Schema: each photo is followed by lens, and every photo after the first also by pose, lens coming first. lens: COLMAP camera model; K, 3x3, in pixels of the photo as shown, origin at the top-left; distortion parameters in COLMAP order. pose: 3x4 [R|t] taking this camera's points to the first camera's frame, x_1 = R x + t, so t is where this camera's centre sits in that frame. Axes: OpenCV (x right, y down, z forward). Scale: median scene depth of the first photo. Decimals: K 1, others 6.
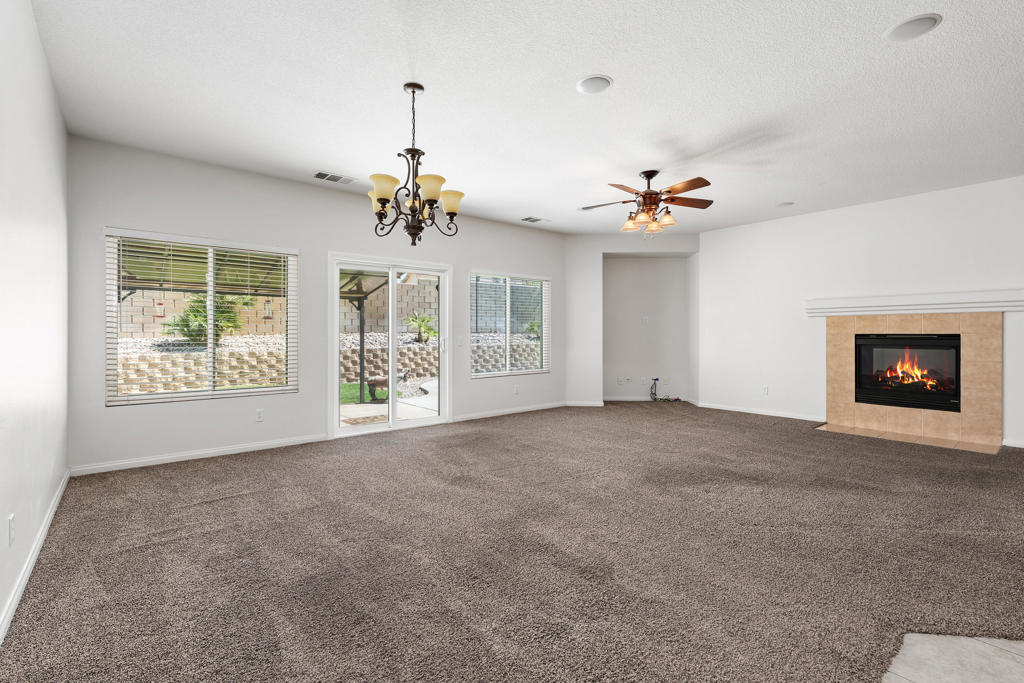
lens RADIAL K [[459.7, 0, 509.6], [0, 459.7, 332.7], [0, 0, 1]] dist [0.001608, 0.000301]
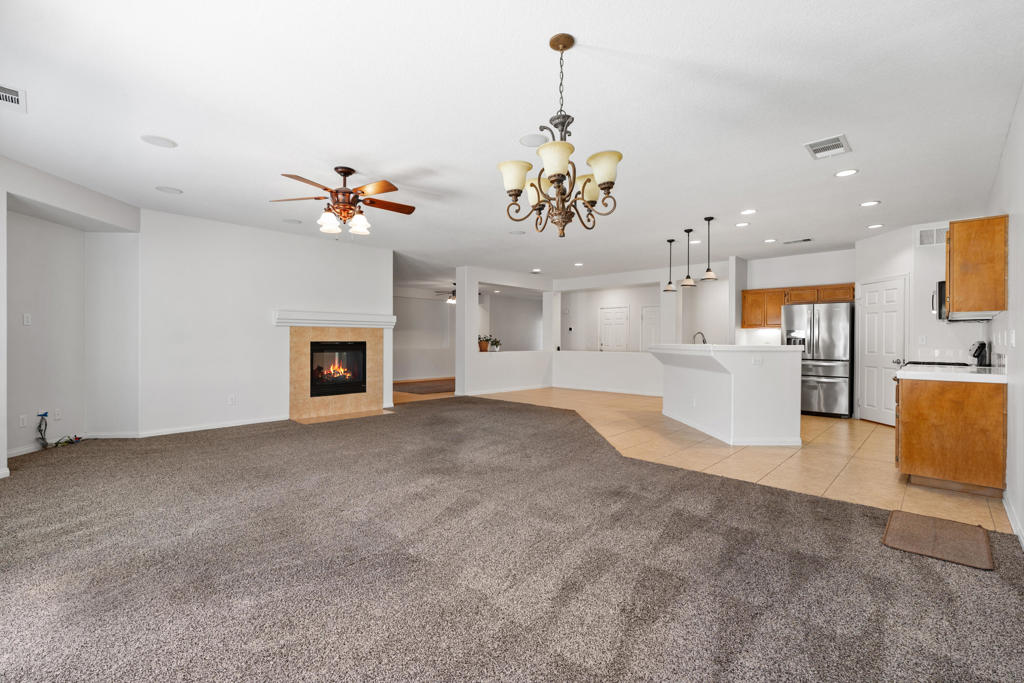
lens RADIAL K [[460.8, 0, 501.8], [0, 460.8, 340.4], [0, 0, 1]] dist [0.021292, 0.000125]
pose [[-0.099862, 0.001226, 0.995001, -0.507892], [-0.003015, 0.999994, -0.001535, -0.000118], [-0.994997, -0.003153, -0.099857, 0.591089]]
